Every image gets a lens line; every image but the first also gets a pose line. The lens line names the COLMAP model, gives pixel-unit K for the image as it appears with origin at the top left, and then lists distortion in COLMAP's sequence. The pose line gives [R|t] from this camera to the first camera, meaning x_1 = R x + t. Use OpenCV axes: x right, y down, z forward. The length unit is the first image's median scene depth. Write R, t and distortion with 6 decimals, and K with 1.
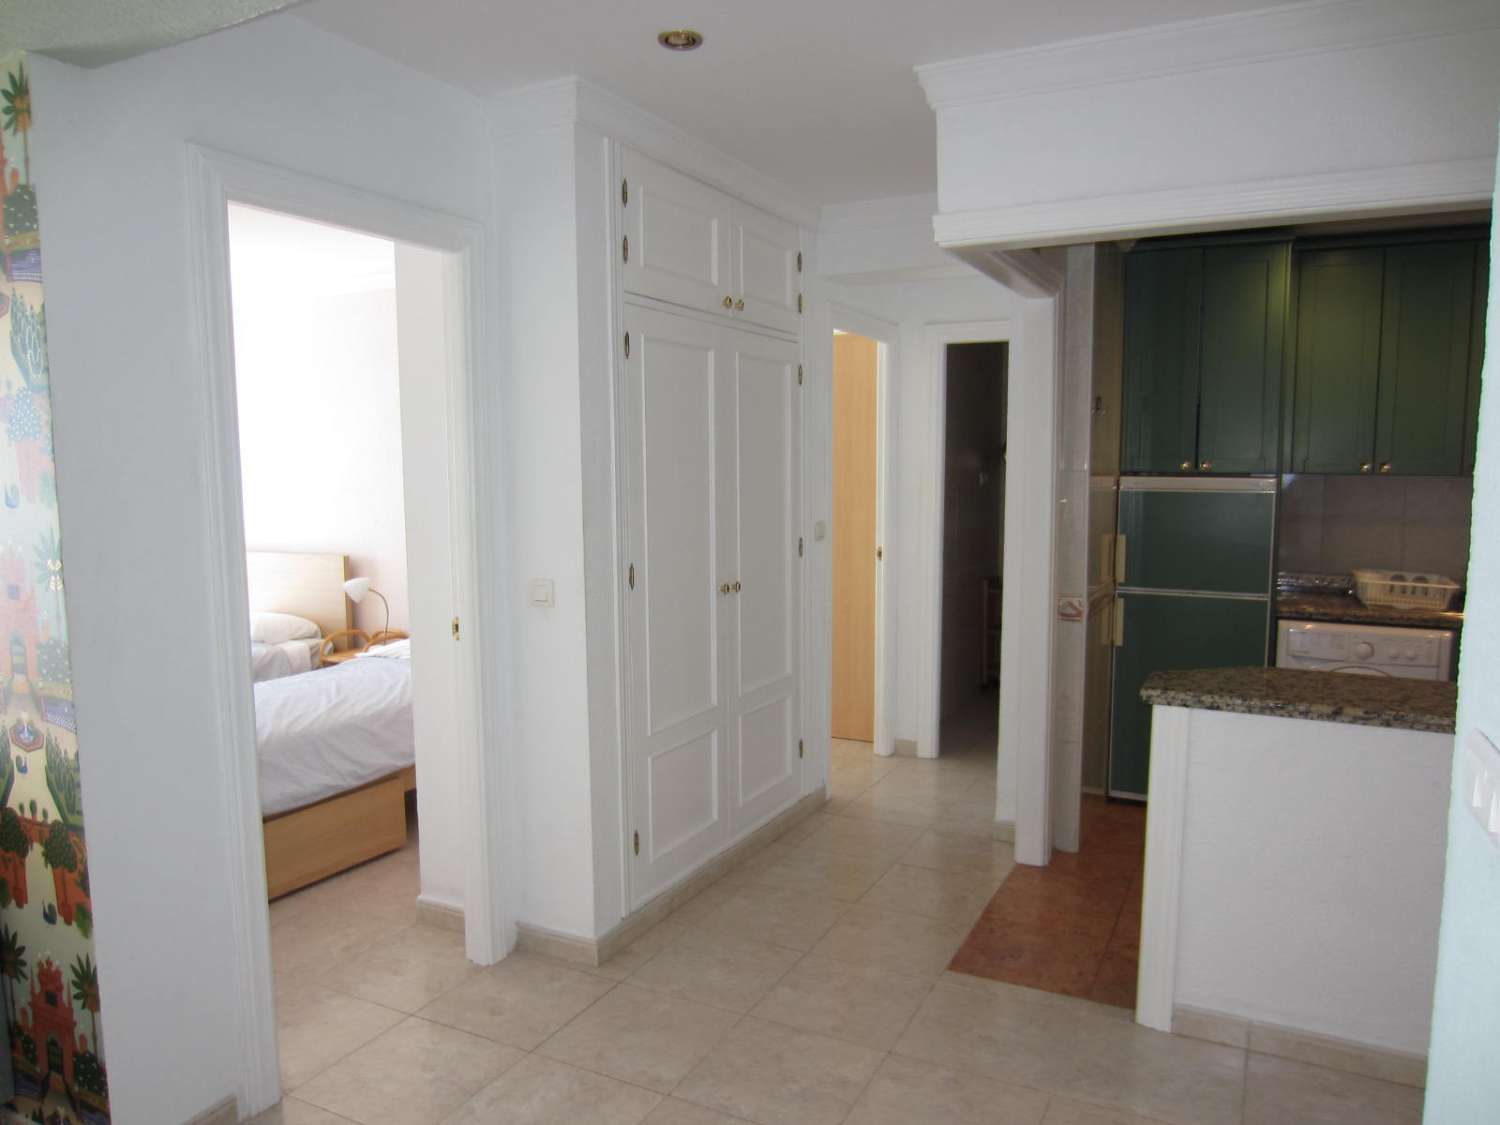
lens RADIAL K [[1051.7, 0, 752.1], [0, 1051.7, 569.1], [0, 0, 1]] dist [-0.041226, 0.018465]
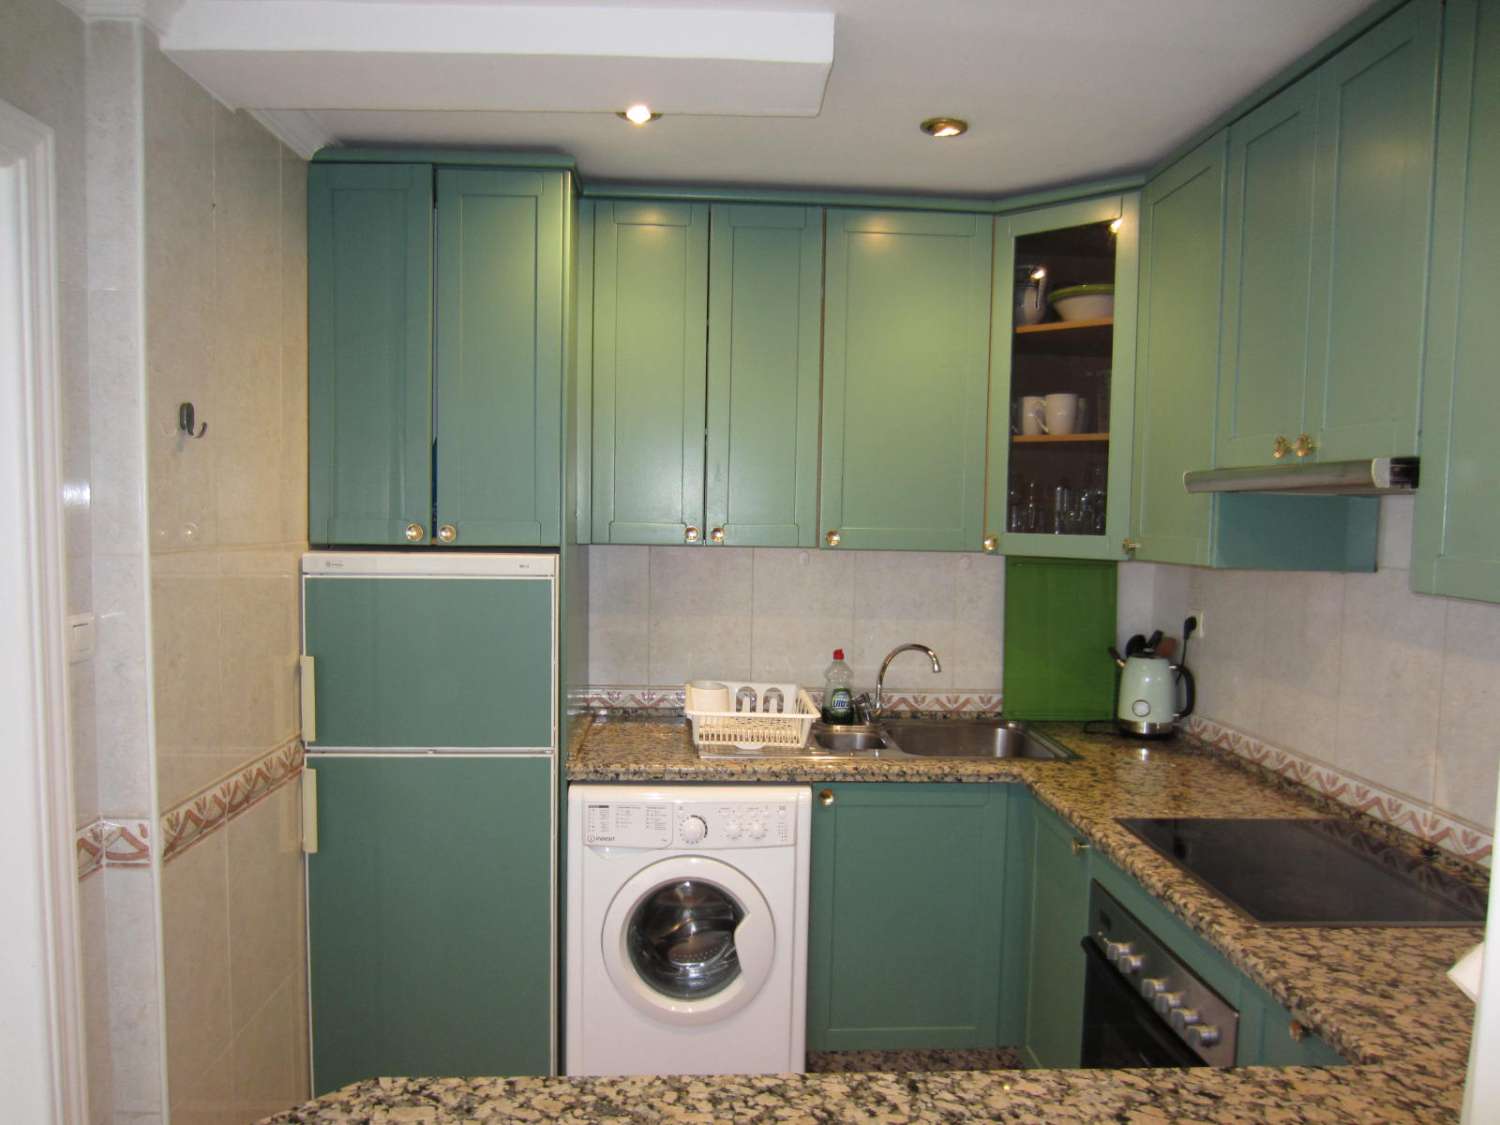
lens RADIAL K [[1051.7, 0, 765.3], [0, 1051.7, 577.0], [0, 0, 1]] dist [-0.041226, 0.018465]
pose [[0.871495, -0.028383, 0.489582, 0.313210], [0.034388, 0.999403, -0.003275, -0.069467], [-0.489197, 0.019689, 0.871951, 0.411920]]
